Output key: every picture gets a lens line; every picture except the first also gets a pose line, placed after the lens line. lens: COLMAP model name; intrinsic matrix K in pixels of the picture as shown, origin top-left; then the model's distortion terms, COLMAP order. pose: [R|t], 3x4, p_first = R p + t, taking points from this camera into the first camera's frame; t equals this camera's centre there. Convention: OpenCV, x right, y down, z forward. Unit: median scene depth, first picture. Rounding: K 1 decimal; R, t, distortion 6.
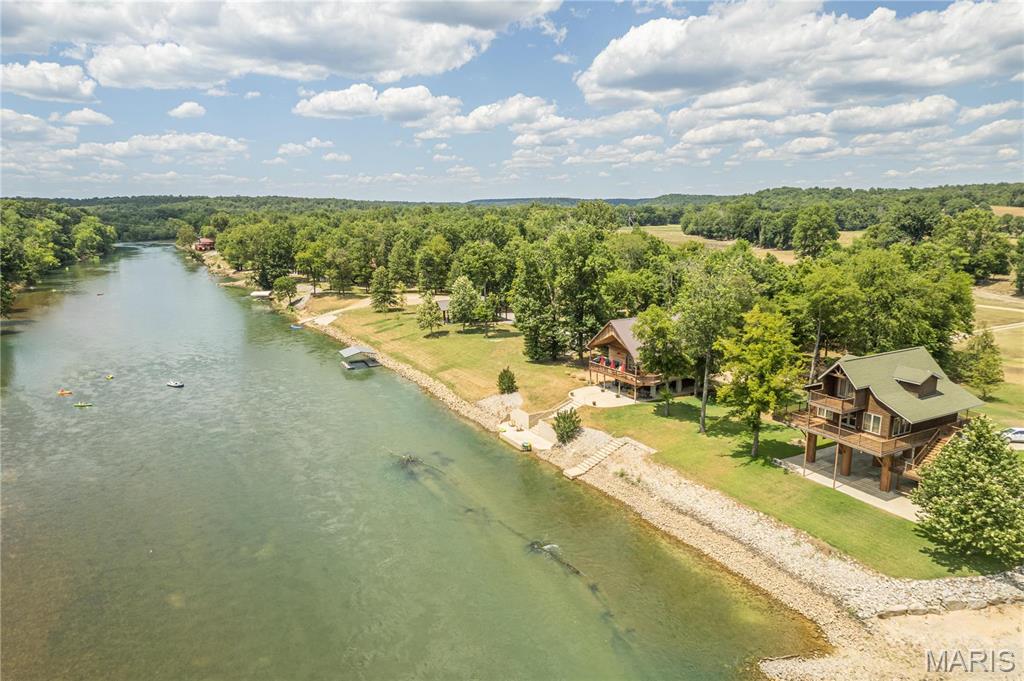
lens RADIAL K [[663.3, 0, 512.0], [0, 663.3, 340.5], [0, 0, 1]] dist [-0.064232, 0.061879]
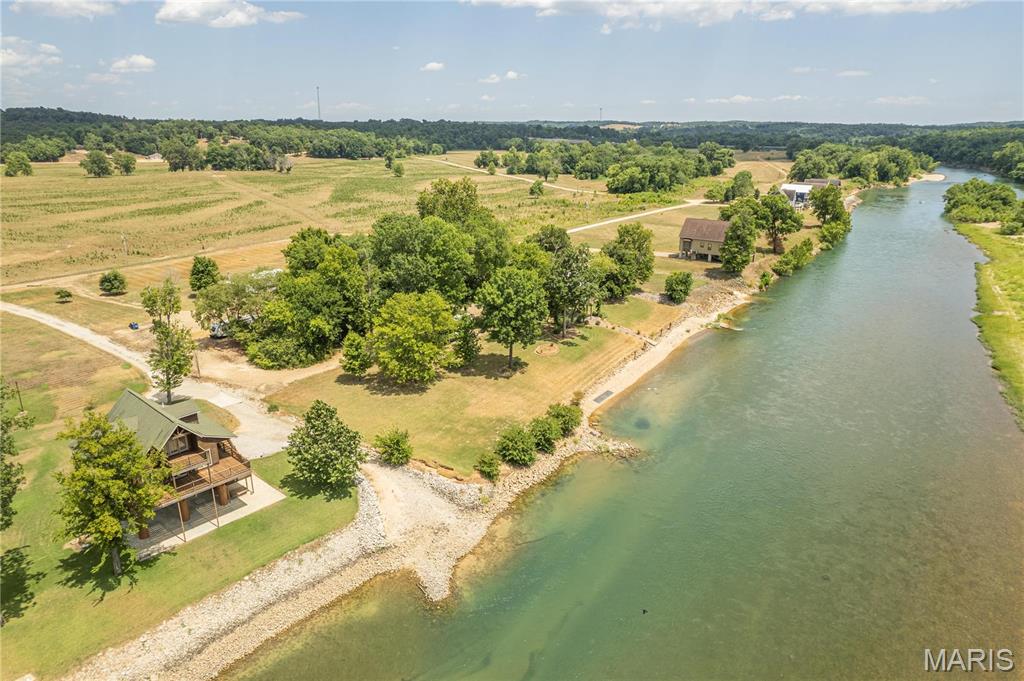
lens RADIAL K [[663.3, 0, 512.0], [0, 663.3, 340.5], [0, 0, 1]] dist [-0.064232, 0.061879]
pose [[-0.363138, -0.280628, 0.888470, -0.482243], [0.187991, 0.911886, 0.364860, -0.309465], [-0.912573, 0.299519, -0.278385, 0.653441]]
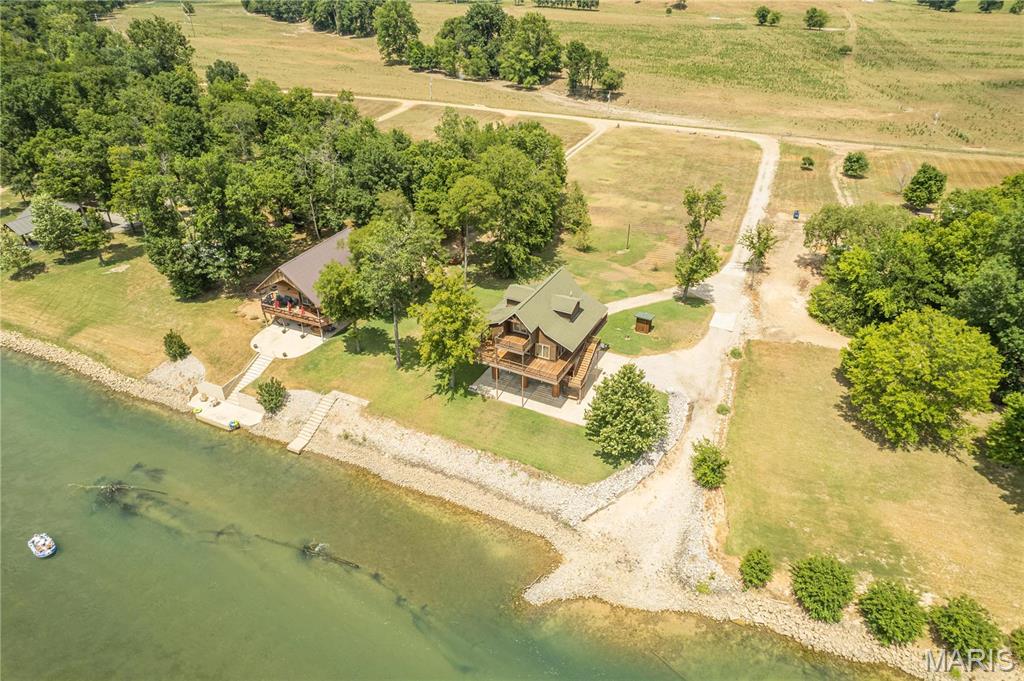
lens RADIAL K [[663.3, 0, 512.0], [0, 663.3, 340.5], [0, 0, 1]] dist [-0.064232, 0.061879]
pose [[0.816797, -0.294429, 0.496139, -0.101132], [0.110408, 0.923850, 0.366485, -0.307597], [-0.566262, -0.244567, 0.787105, 0.035766]]
